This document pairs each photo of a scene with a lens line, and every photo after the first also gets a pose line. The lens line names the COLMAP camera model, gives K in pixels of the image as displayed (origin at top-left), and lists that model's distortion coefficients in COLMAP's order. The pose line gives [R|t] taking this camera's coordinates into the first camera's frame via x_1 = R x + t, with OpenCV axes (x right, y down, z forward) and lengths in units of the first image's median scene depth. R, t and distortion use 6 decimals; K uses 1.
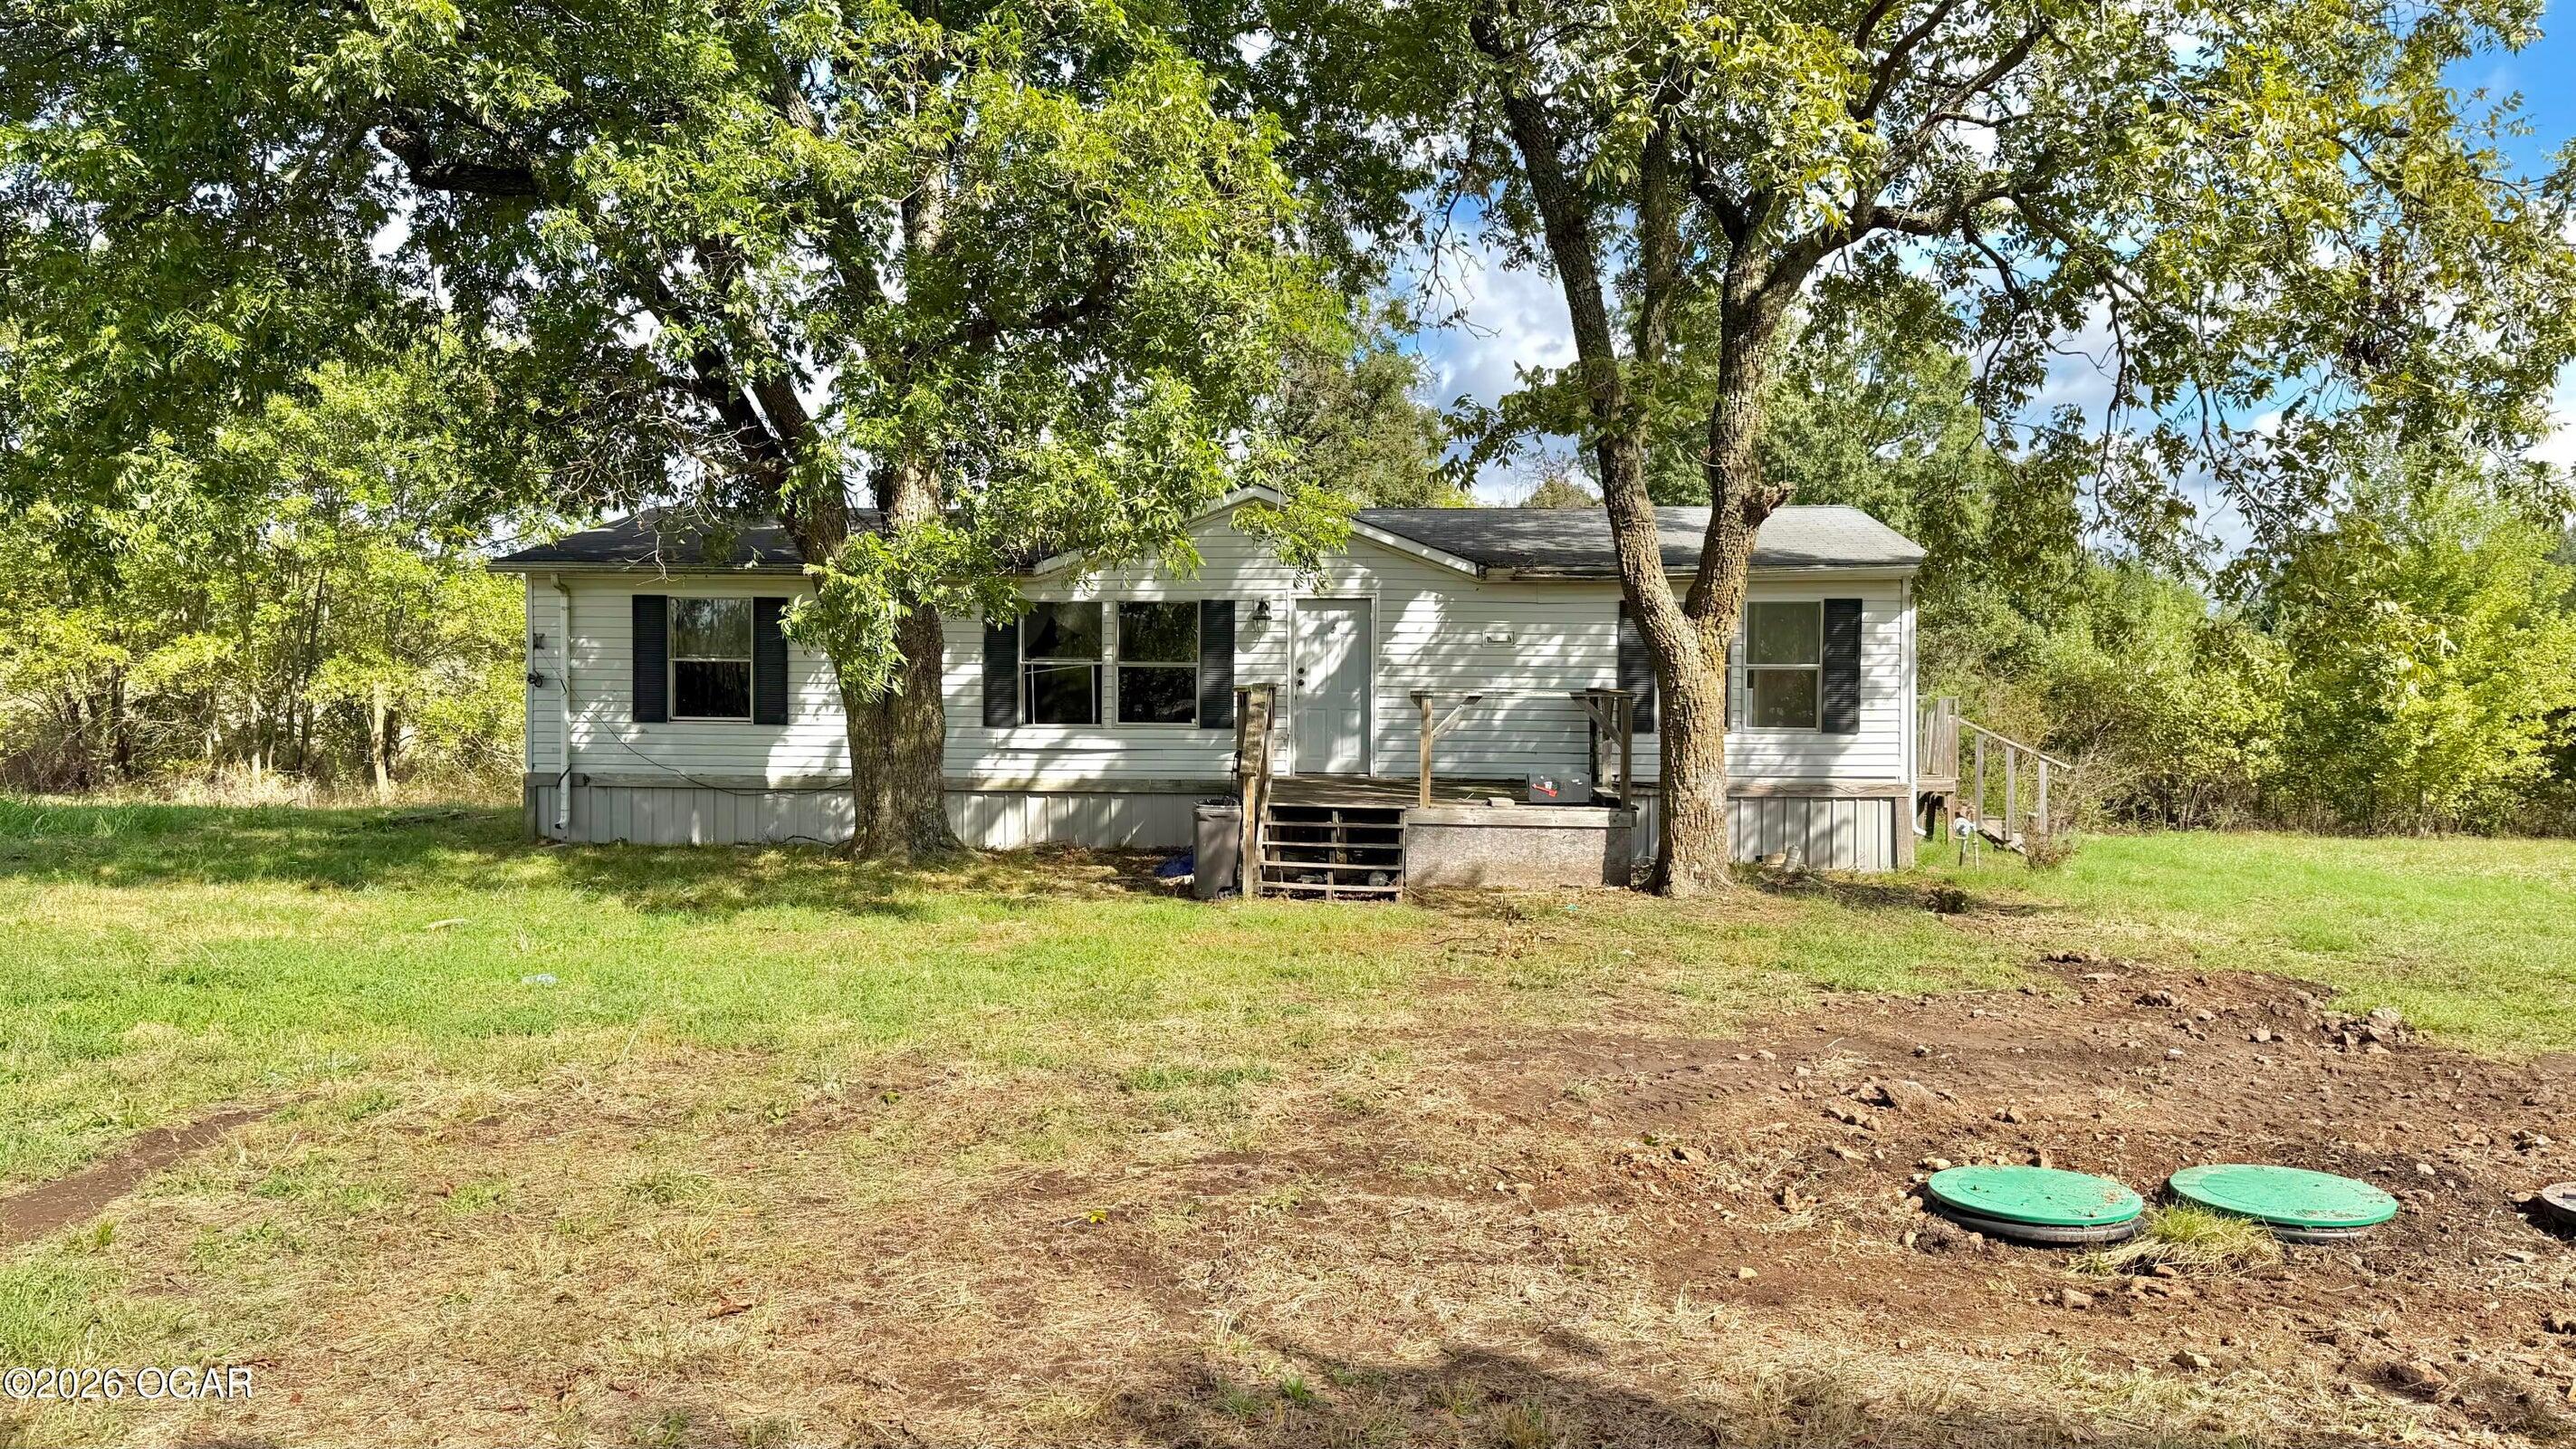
lens RADIAL K [[1785.4, 0, 1287.7], [0, 1785.4, 722.2], [0, 0, 1]] dist [-0.000266, 0.000001]
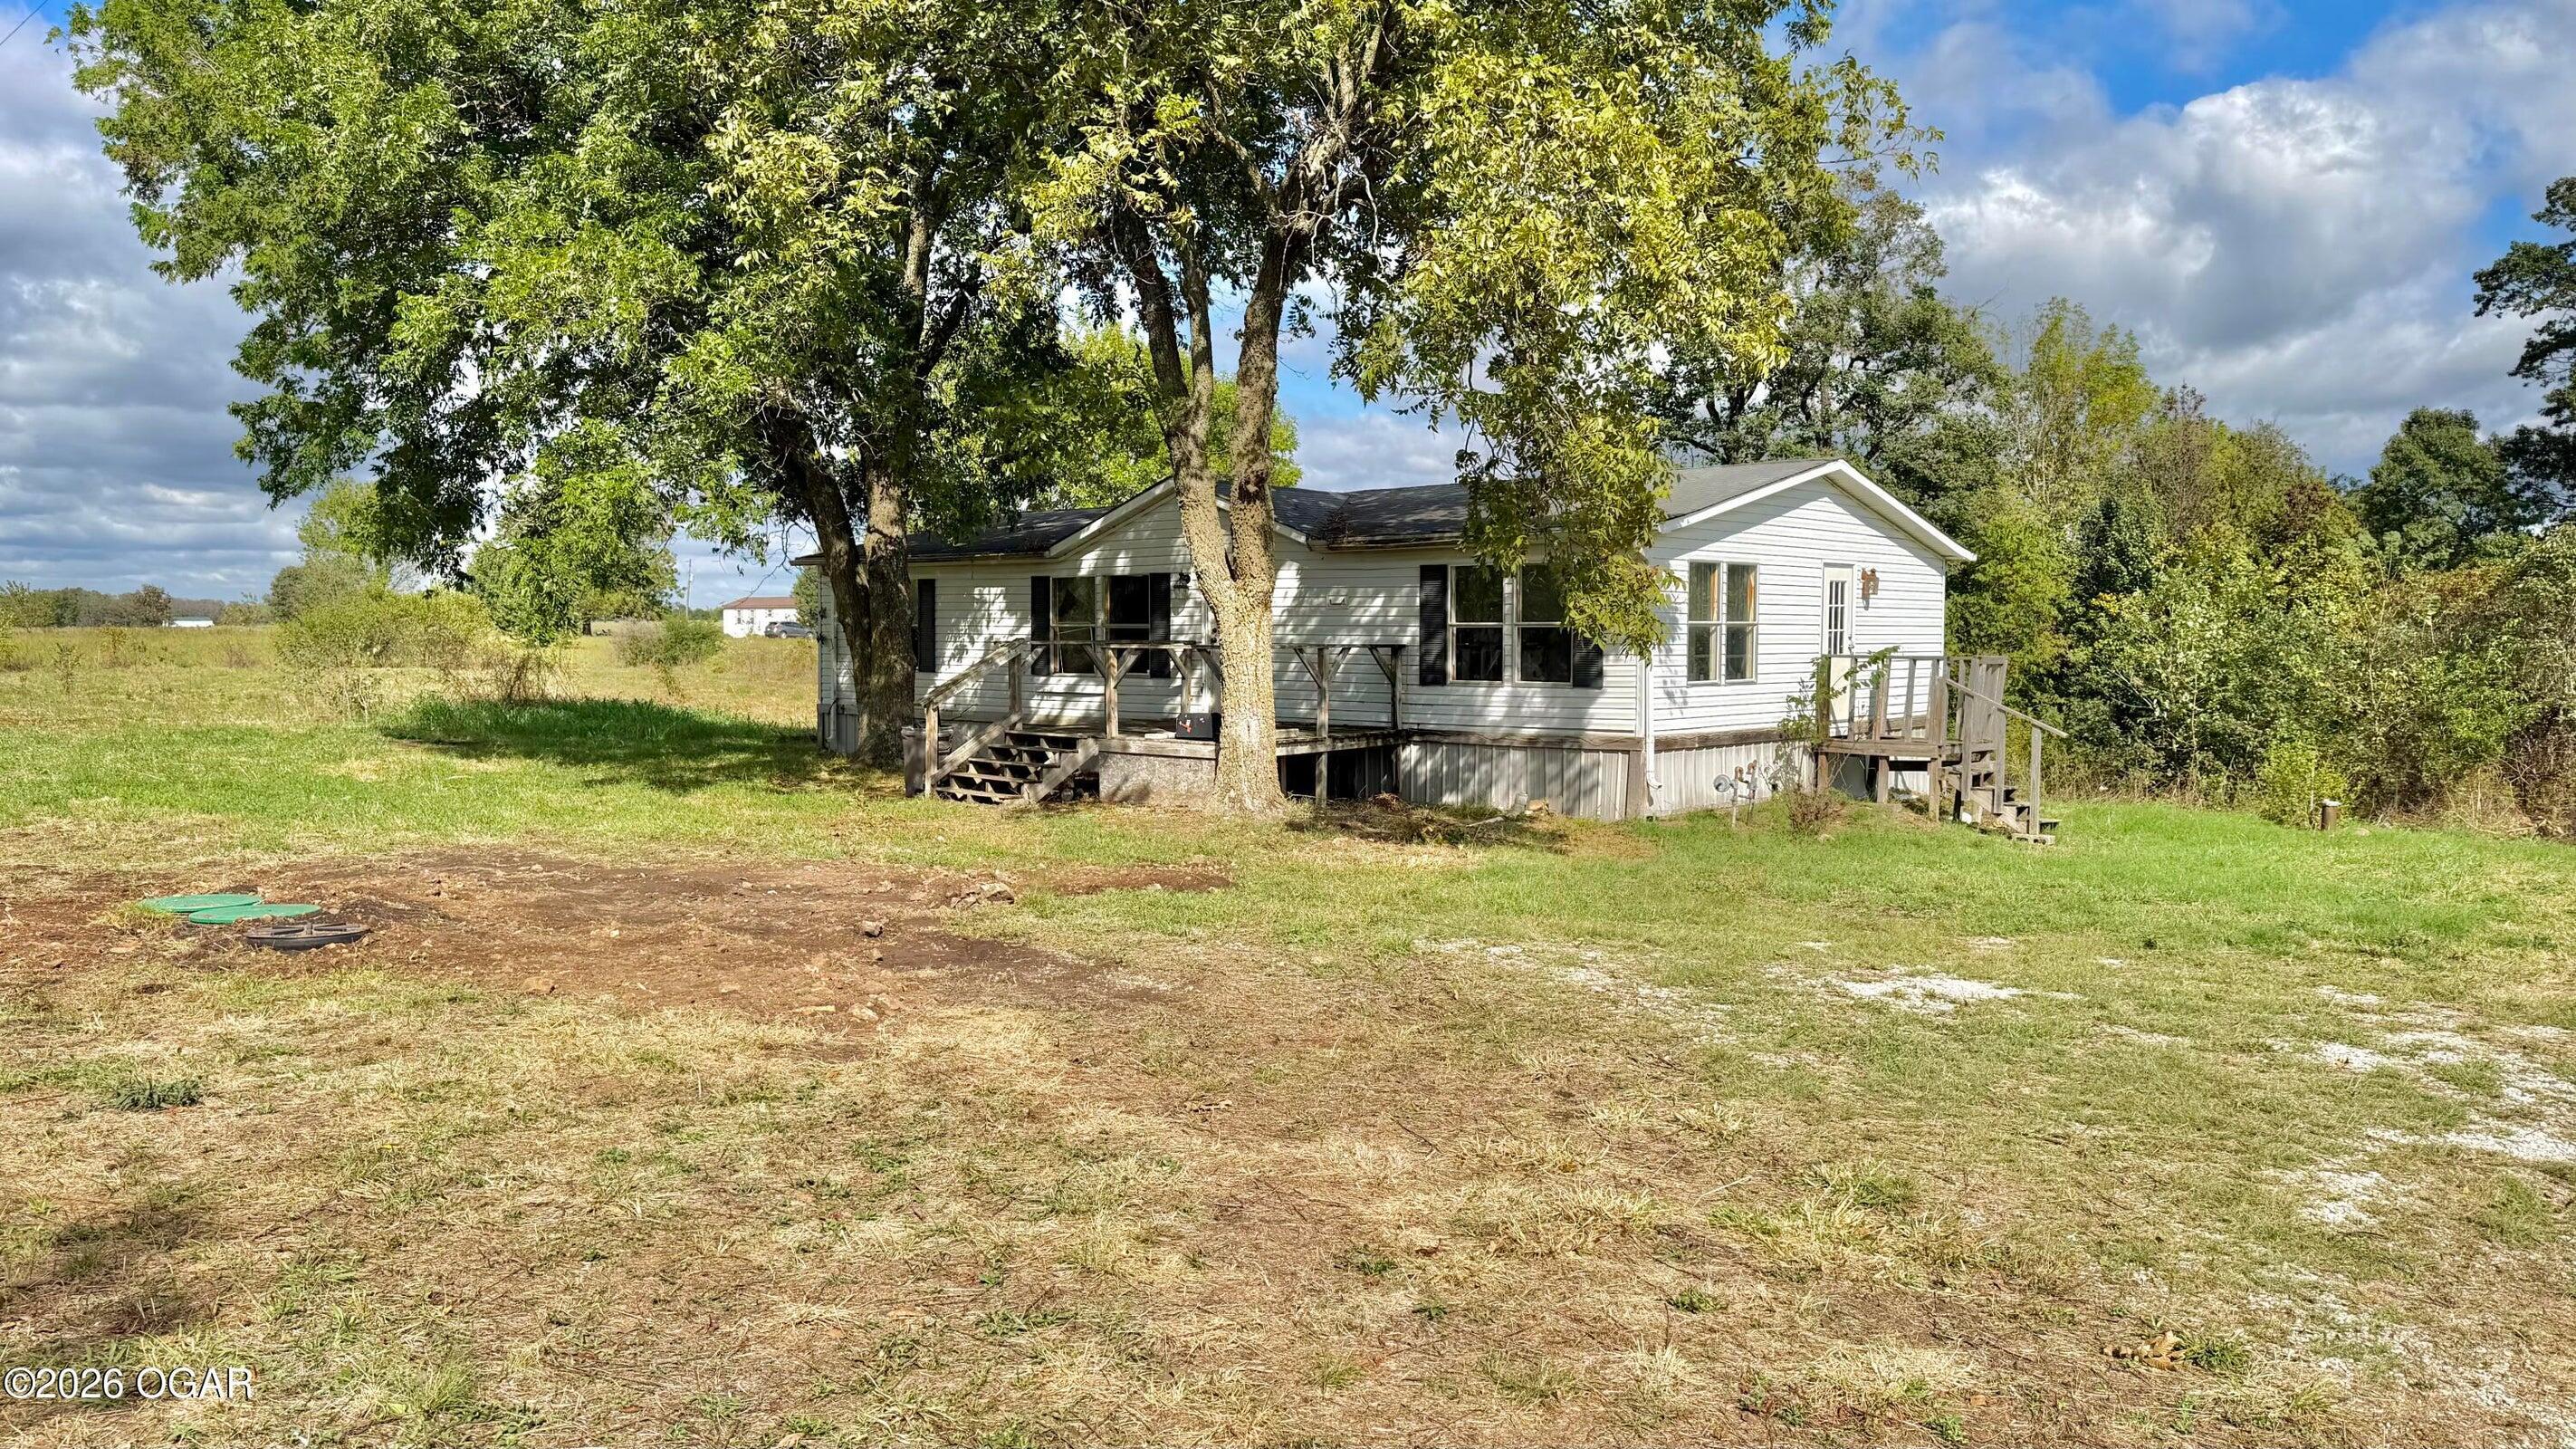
lens RADIAL K [[1785.4, 0, 1286.6], [0, 1785.4, 725.8], [0, 0, 1]] dist [-0.000266, 0.000001]
pose [[0.803560, 0.025792, -0.594665, 0.755640], [-0.014612, 0.999614, 0.023609, 0.006435], [0.595044, -0.010282, 0.803627, 0.068348]]
